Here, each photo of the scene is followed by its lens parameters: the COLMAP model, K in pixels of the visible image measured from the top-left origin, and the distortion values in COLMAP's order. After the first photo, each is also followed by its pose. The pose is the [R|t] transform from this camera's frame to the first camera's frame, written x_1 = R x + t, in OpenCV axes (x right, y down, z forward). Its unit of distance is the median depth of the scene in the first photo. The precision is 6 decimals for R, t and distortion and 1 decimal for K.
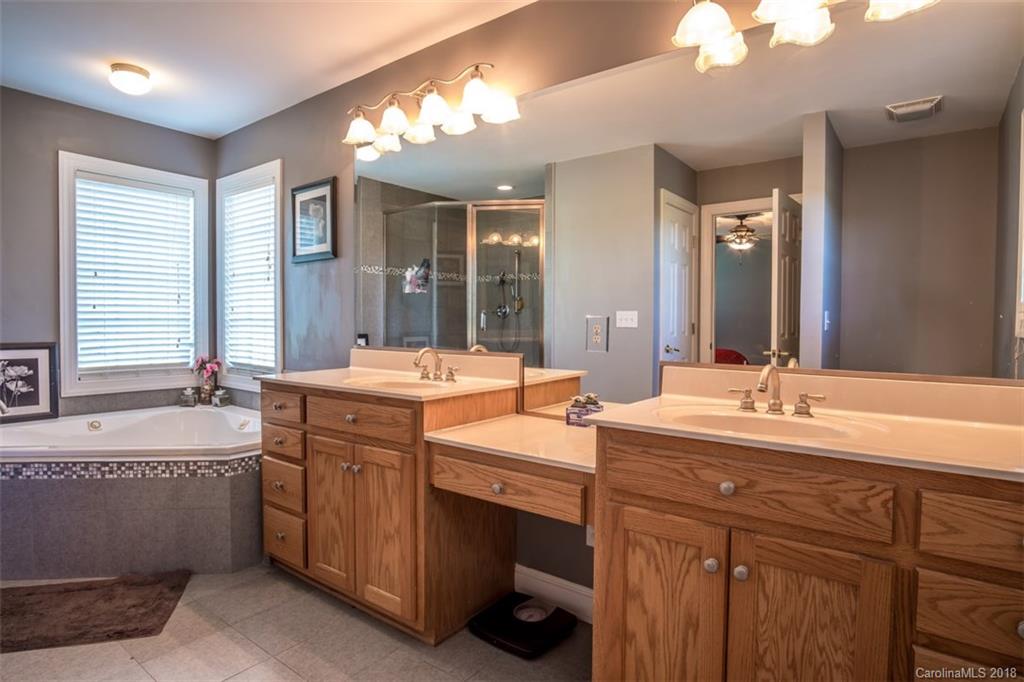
lens RADIAL K [[550.3, 0, 513.2], [0, 550.3, 338.3], [0, 0, 1]] dist [-0.038518, 0.013197]
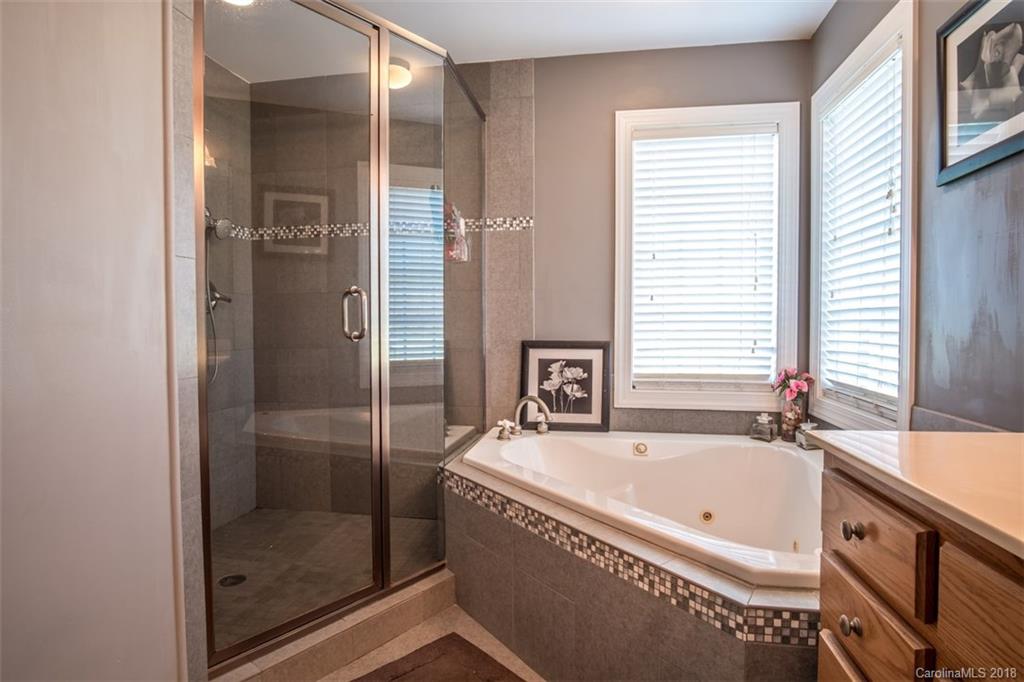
lens RADIAL K [[550.3, 0, 513.2], [0, 550.3, 338.3], [0, 0, 1]] dist [-0.038518, 0.013197]
pose [[0.466117, 0.017226, -0.884555, -0.160506], [-0.022521, 0.999717, 0.007601, -0.000436], [0.884436, 0.016378, 0.466373, 0.460239]]
